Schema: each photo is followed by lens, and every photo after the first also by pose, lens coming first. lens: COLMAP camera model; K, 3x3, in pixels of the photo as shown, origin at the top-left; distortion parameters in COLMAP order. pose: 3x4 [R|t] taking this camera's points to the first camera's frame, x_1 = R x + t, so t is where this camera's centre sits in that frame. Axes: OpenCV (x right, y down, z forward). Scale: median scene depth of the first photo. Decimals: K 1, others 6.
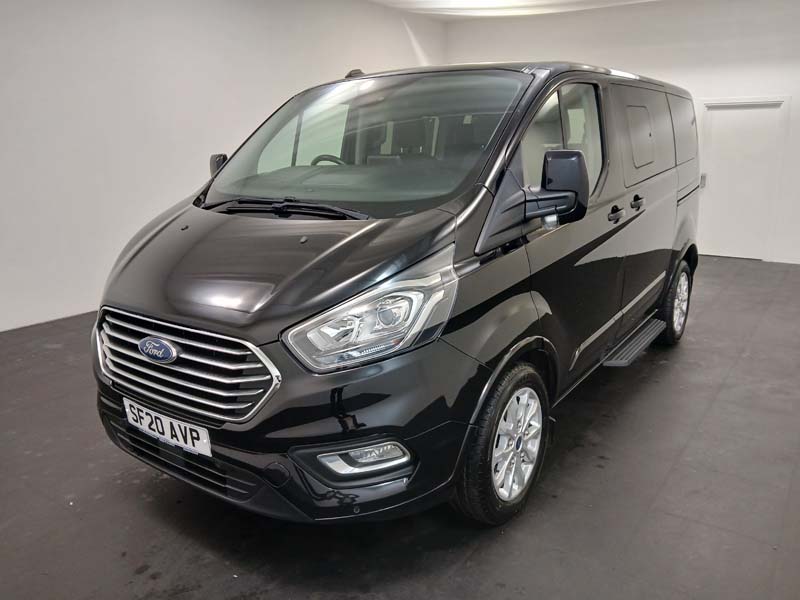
lens RADIAL K [[611.4, 0, 396.7], [0, 611.4, 298.8], [0, 0, 1]] dist [-0.006782, -0.001755]
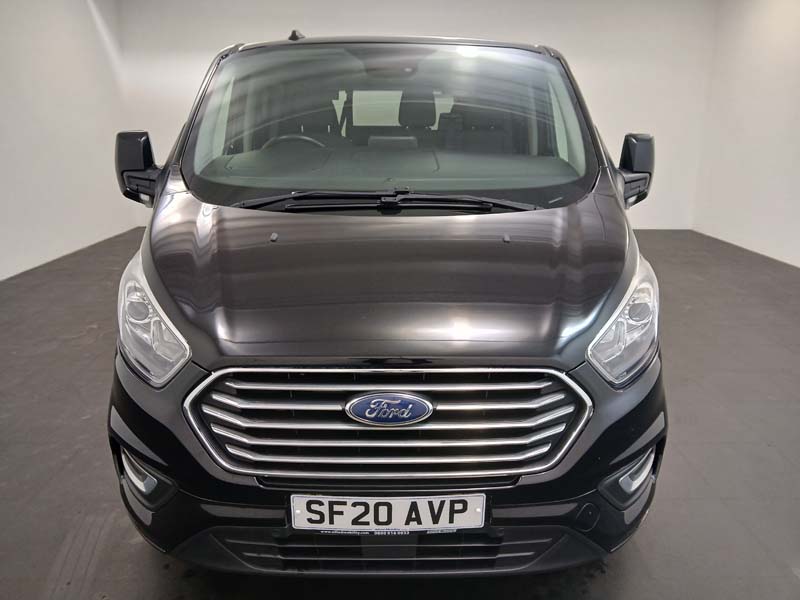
lens RADIAL K [[611.4, 0, 405.7], [0, 611.4, 305.8], [0, 0, 1]] dist [-0.006782, -0.001755]
pose [[0.814981, -0.144416, 0.561204, -0.743621], [0.128673, 0.989371, 0.067738, -0.079079], [-0.565021, 0.017006, 0.824901, 0.397123]]
